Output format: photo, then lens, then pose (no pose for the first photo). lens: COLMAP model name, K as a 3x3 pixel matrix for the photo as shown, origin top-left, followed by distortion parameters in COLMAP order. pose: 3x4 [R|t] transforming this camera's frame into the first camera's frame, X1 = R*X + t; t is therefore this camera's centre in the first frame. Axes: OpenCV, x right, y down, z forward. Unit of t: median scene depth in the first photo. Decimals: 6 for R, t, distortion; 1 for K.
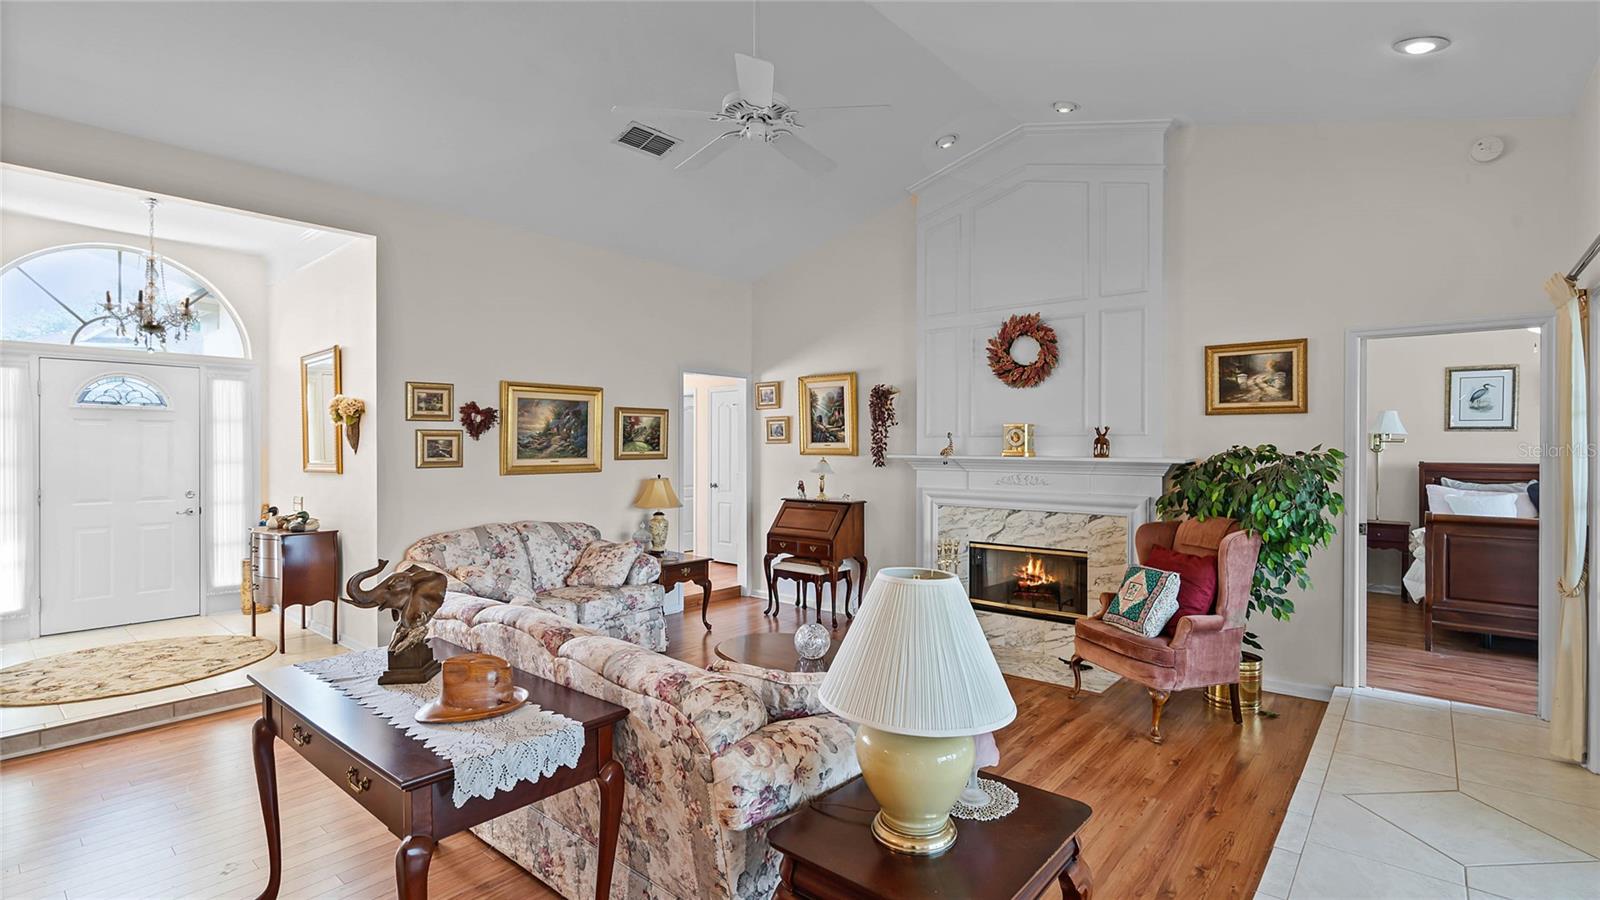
lens RADIAL K [[747.3, 0, 797.5], [0, 747.3, 445.5], [0, 0, 1]] dist [-0.004223, -0.000914]
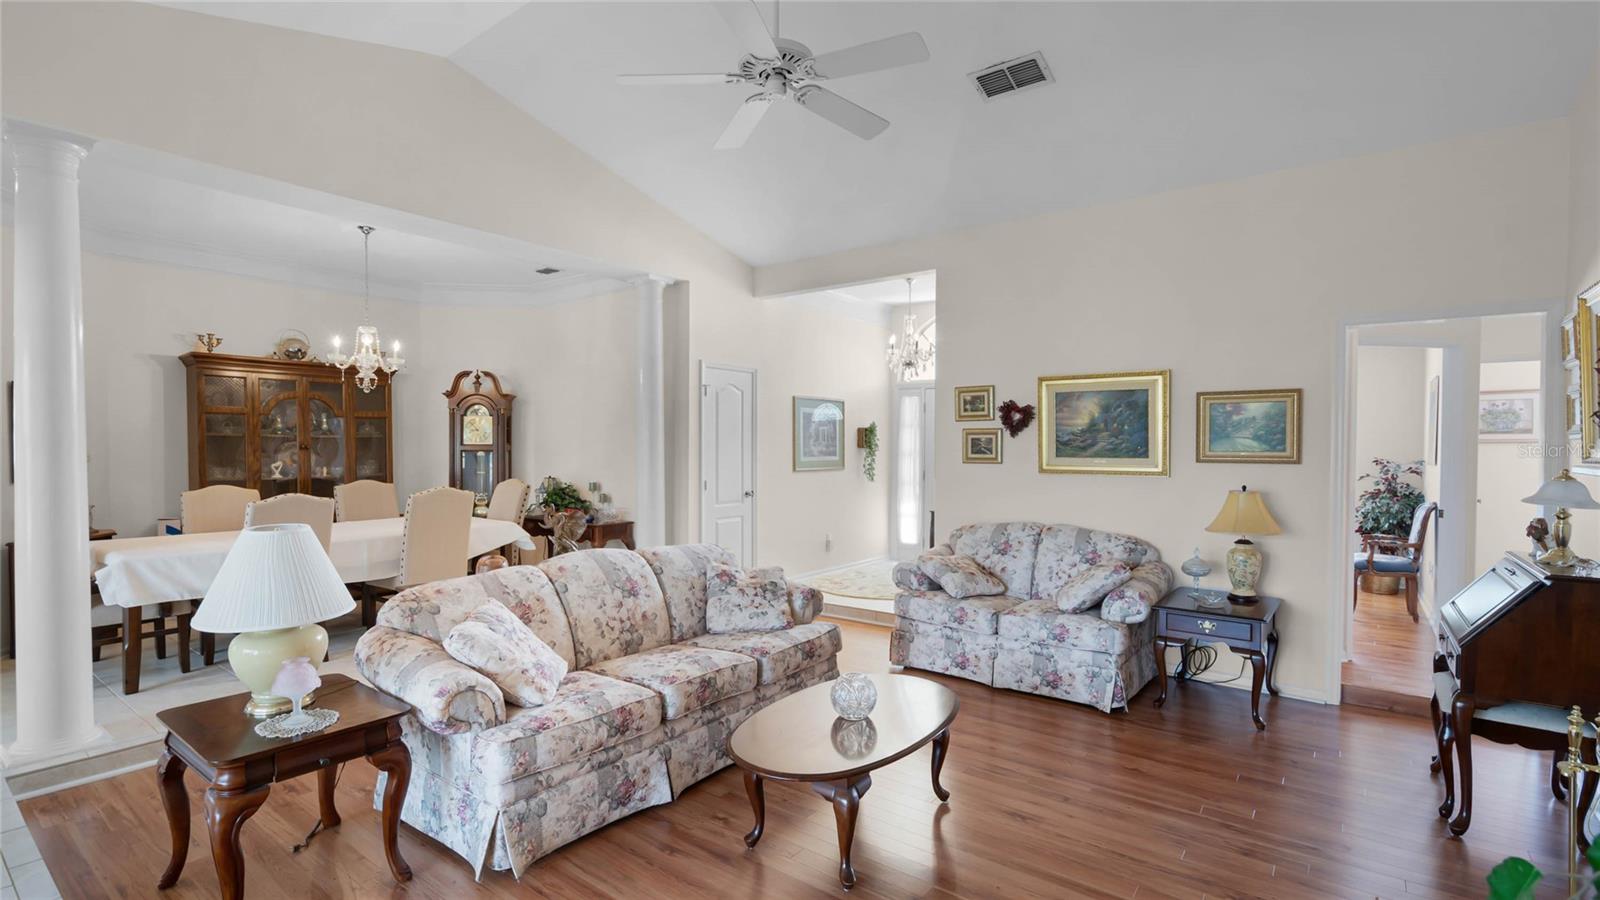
lens RADIAL K [[747.3, 0, 810.5], [0, 747.3, 453.0], [0, 0, 1]] dist [-0.004223, -0.000914]
pose [[0.051871, 0.011355, -0.998589, 0.540709], [-0.004507, 0.999928, 0.011136, 0.003285], [0.998644, 0.003923, 0.051919, 0.631617]]
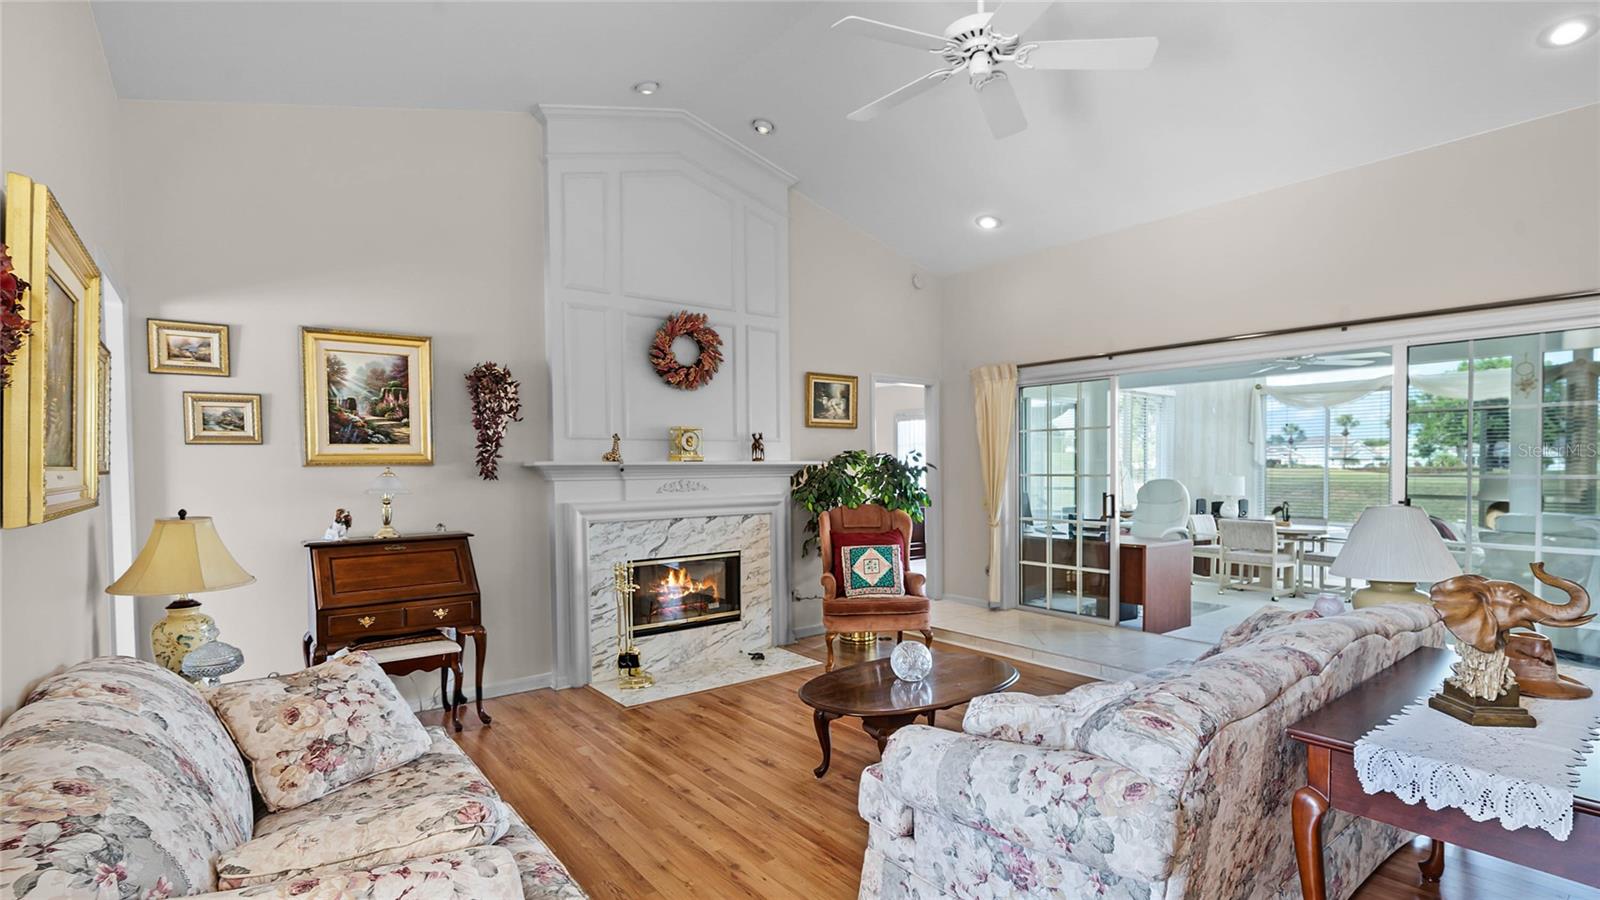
lens RADIAL K [[747.3, 0, 795.4], [0, 747.3, 458.0], [0, 0, 1]] dist [-0.004223, -0.000914]
pose [[0.203861, 0.007919, 0.978968, -0.606369], [0.009974, 0.999899, -0.010165, 0.021260], [-0.978949, 0.011837, 0.203761, 0.671920]]
